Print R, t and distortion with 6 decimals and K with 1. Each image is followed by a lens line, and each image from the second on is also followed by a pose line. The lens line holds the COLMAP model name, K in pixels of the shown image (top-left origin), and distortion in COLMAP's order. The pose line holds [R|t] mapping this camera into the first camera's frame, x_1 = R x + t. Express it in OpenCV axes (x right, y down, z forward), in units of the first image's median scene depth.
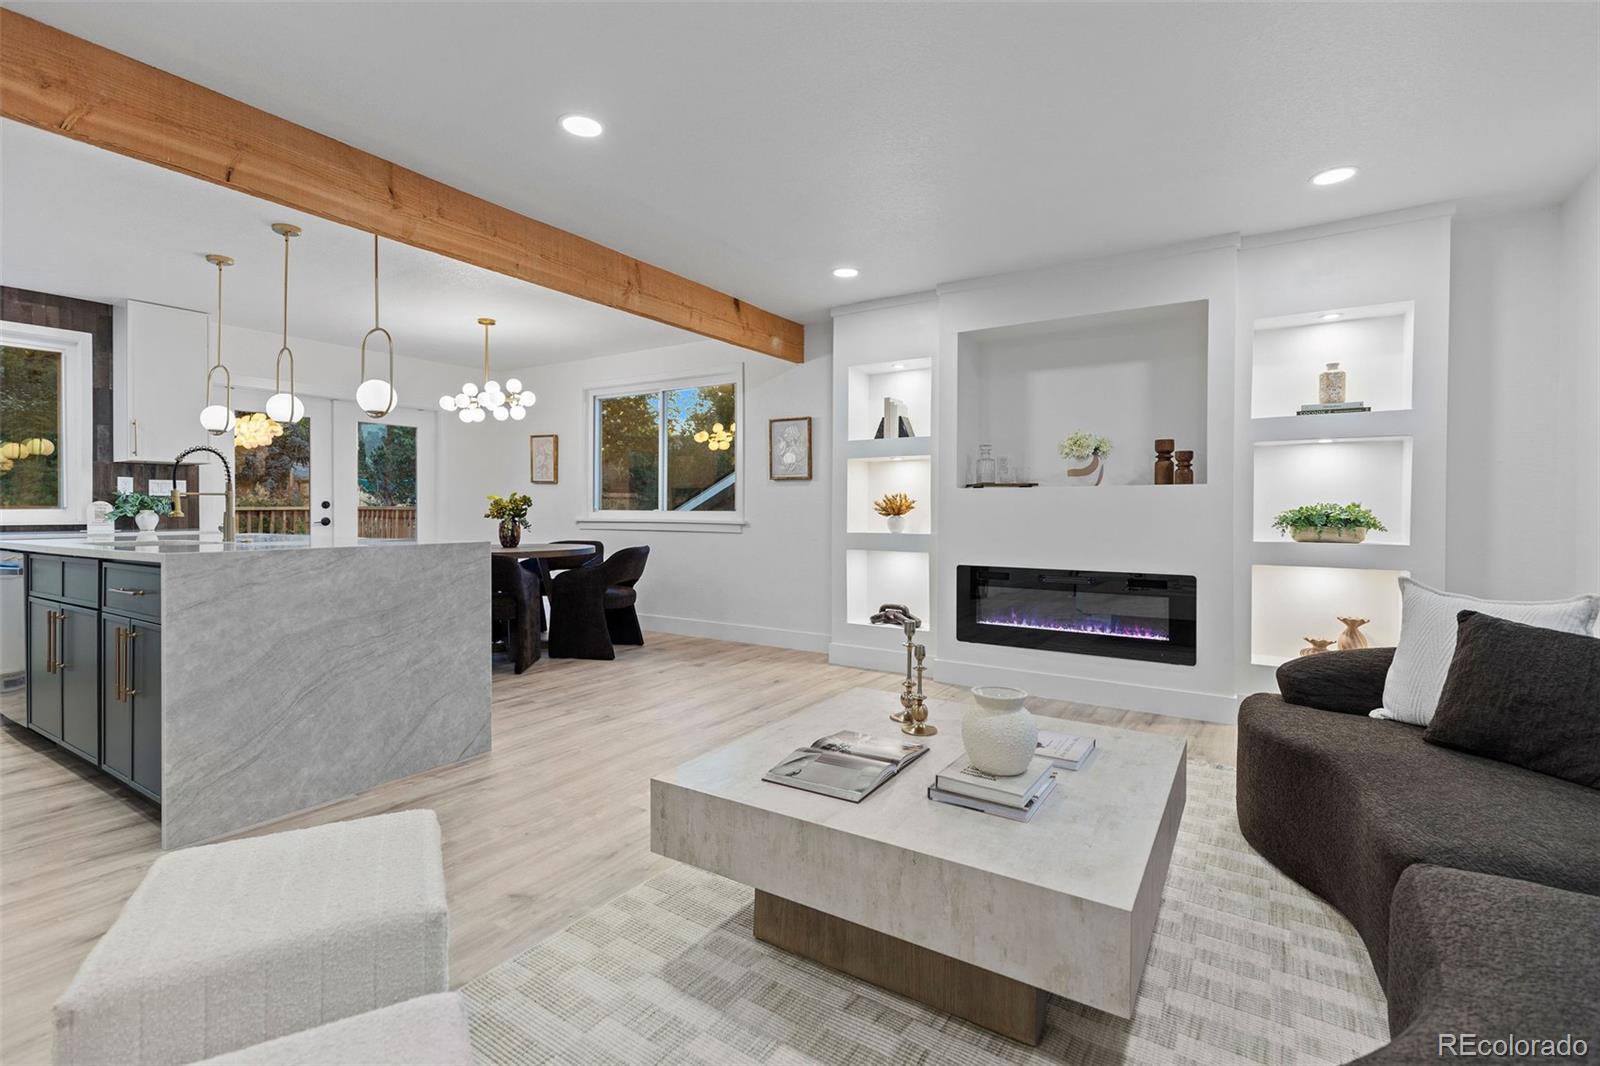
lens RADIAL K [[725.8, 0, 801.7], [0, 725.8, 513.9], [0, 0, 1]] dist [0.008557, -0.001254]
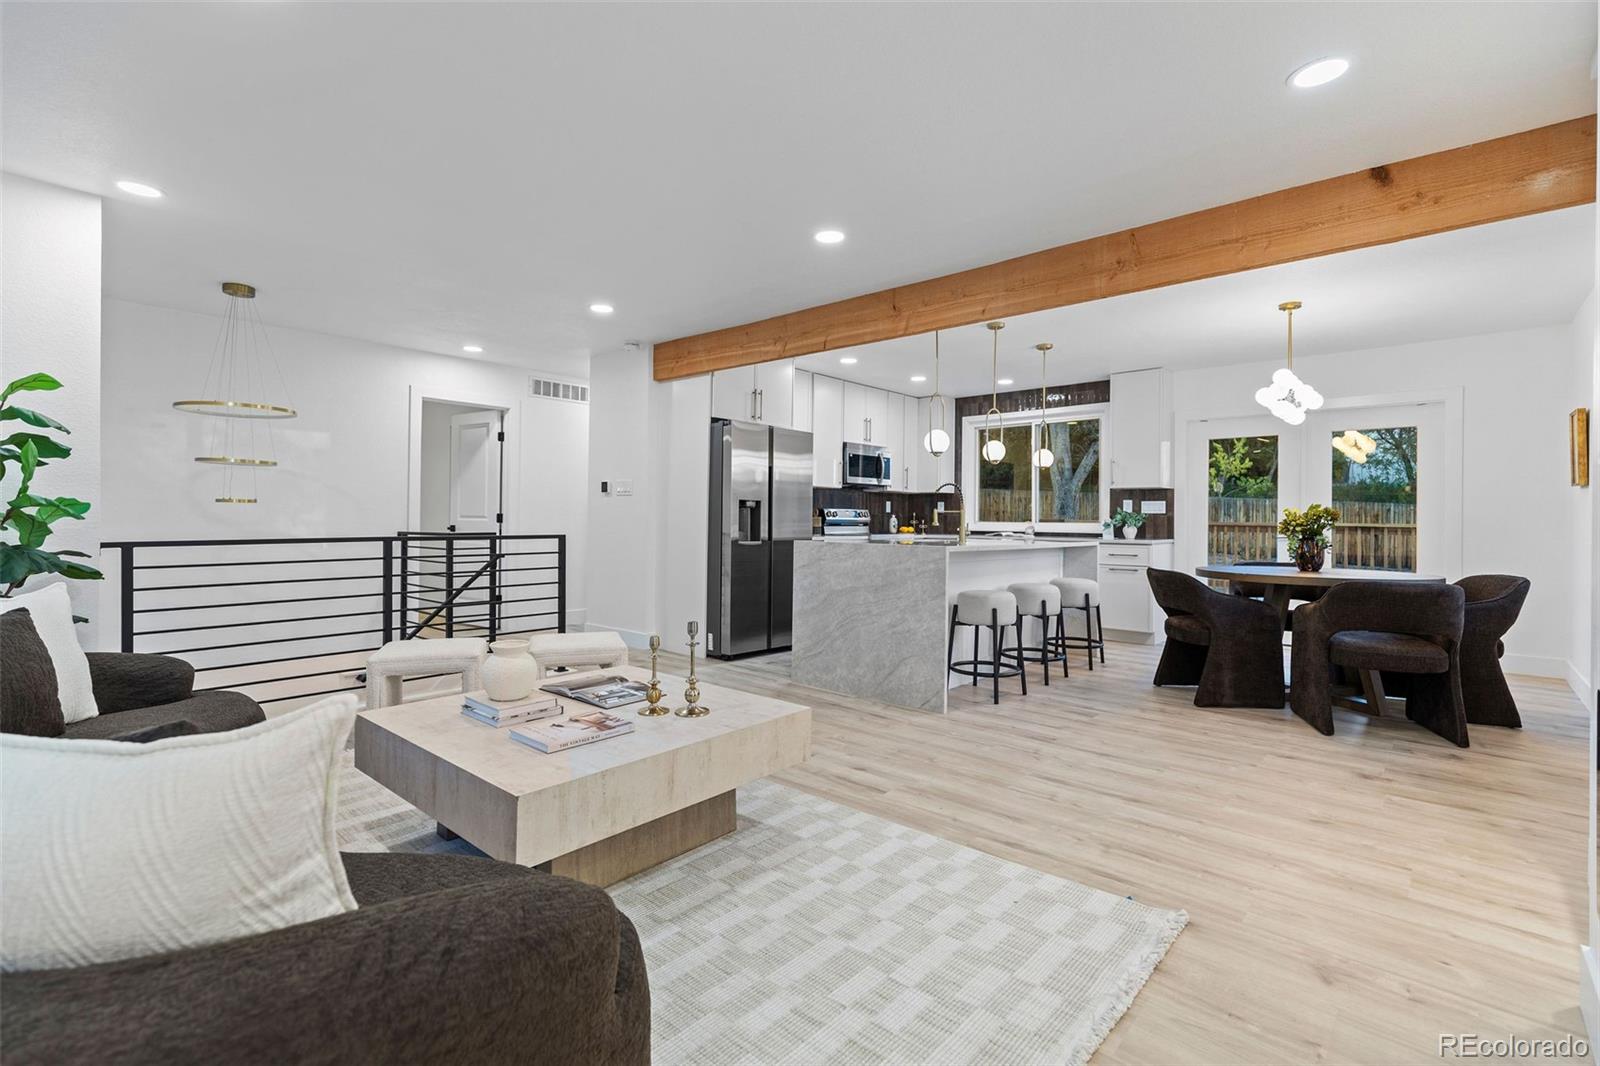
lens RADIAL K [[725.8, 0, 794.7], [0, 725.8, 516.3], [0, 0, 1]] dist [0.008557, -0.001254]
pose [[-0.155351, -0.007446, -0.987831, 0.684553], [-0.016683, 0.999849, -0.004913, -0.002694], [0.987718, 0.015717, -0.155452, 0.759426]]
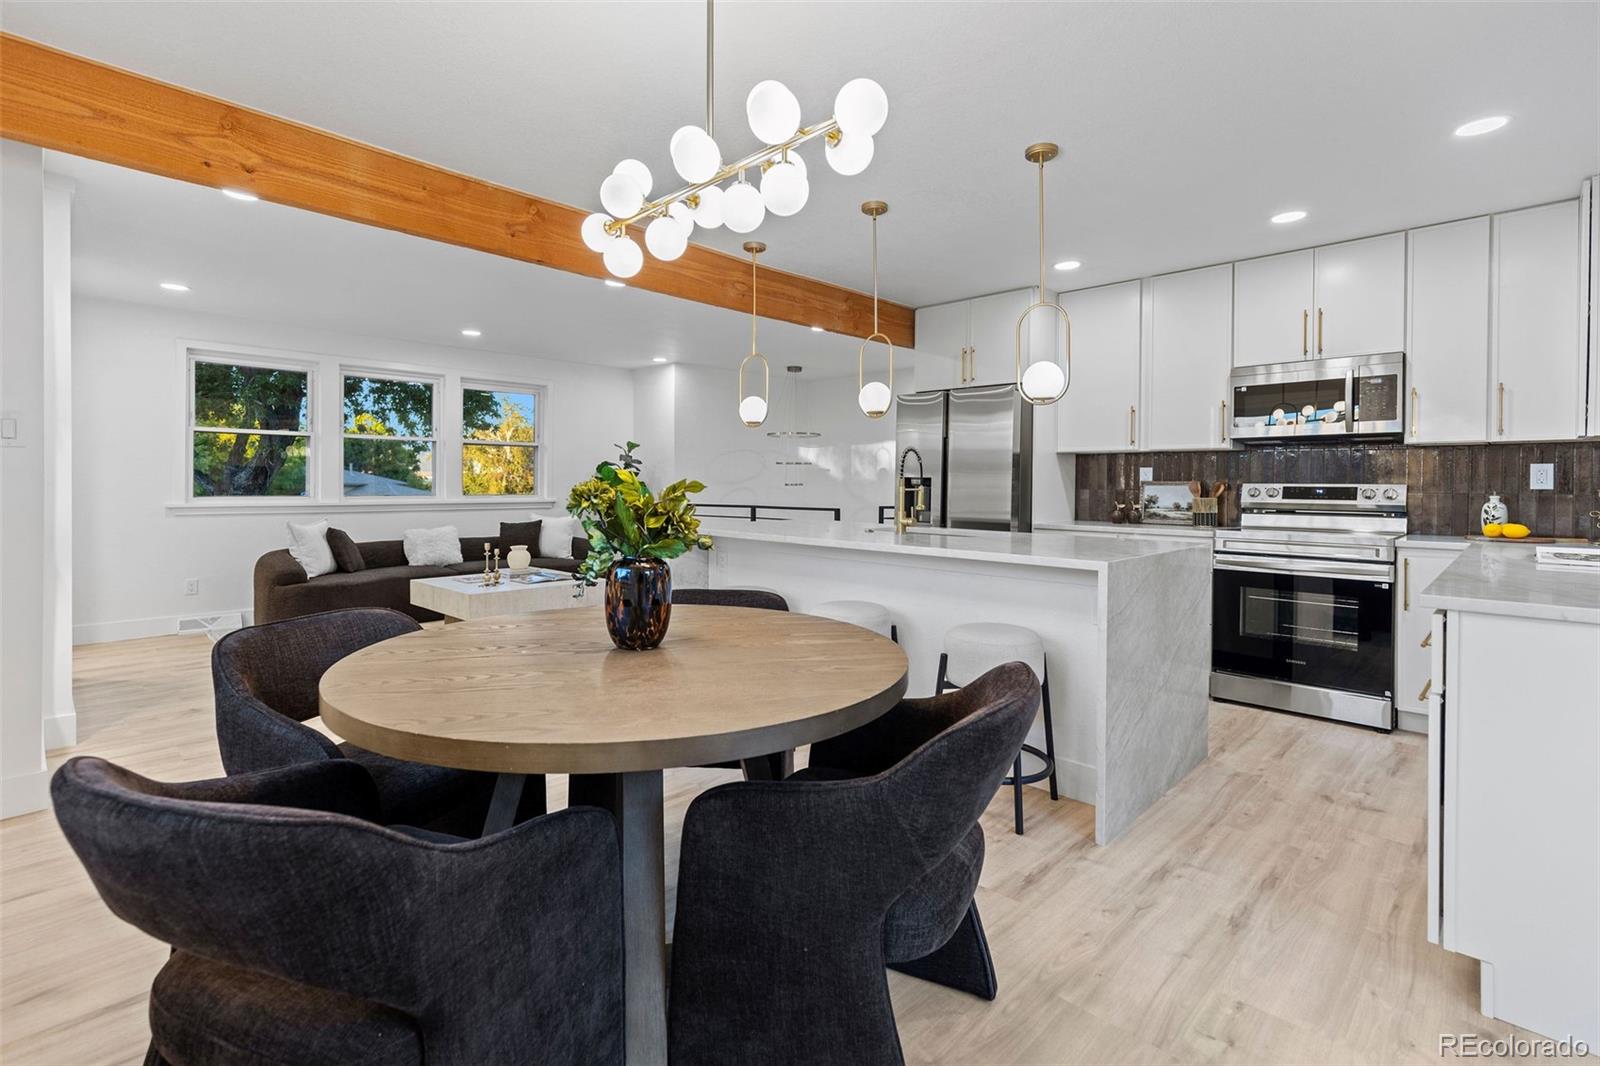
lens RADIAL K [[725.8, 0, 813.1], [0, 725.8, 489.5], [0, 0, 1]] dist [0.008557, -0.001254]
pose [[-0.984328, -0.011648, 0.175961, -0.716457], [-0.009545, 0.999873, 0.012795, -0.031903], [-0.176087, 0.010915, -0.984314, 1.750272]]
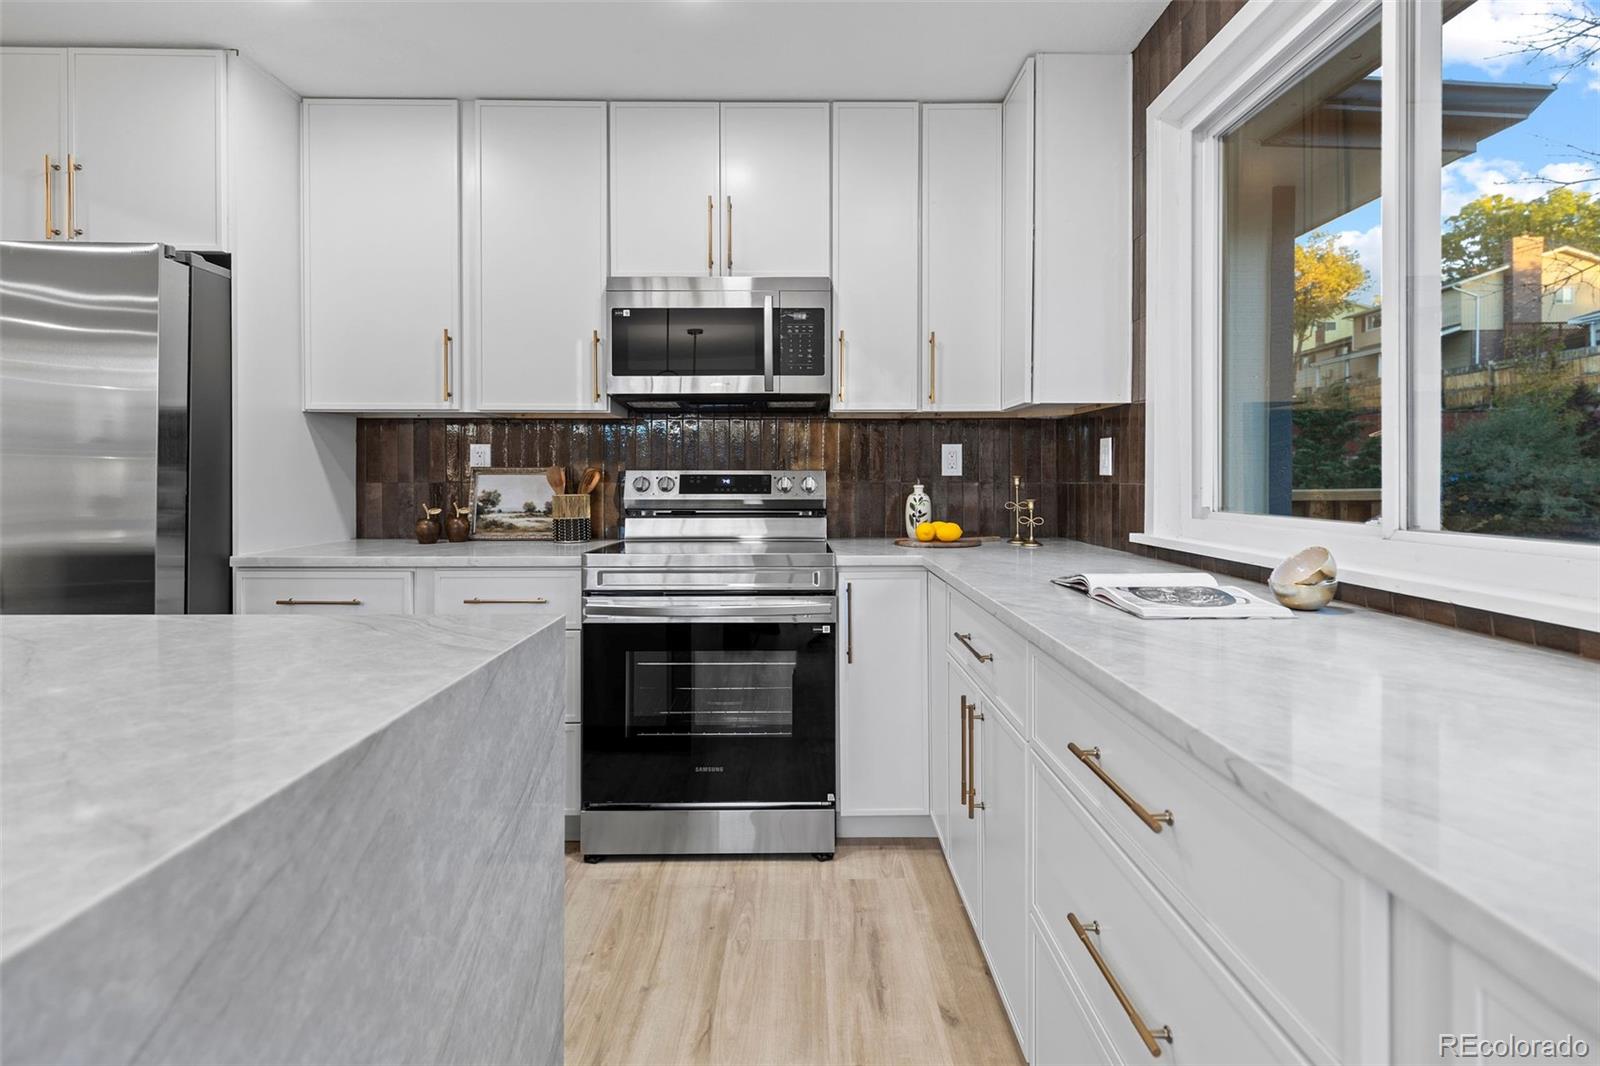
lens RADIAL K [[725.8, 0, 786.6], [0, 725.8, 478.0], [0, 0, 1]] dist [0.008557, -0.001254]
pose [[-0.834526, -0.001594, -0.550966, -0.909324], [-0.004967, 0.999977, 0.004630, -0.029666], [0.550945, 0.006601, -0.834515, 1.212919]]
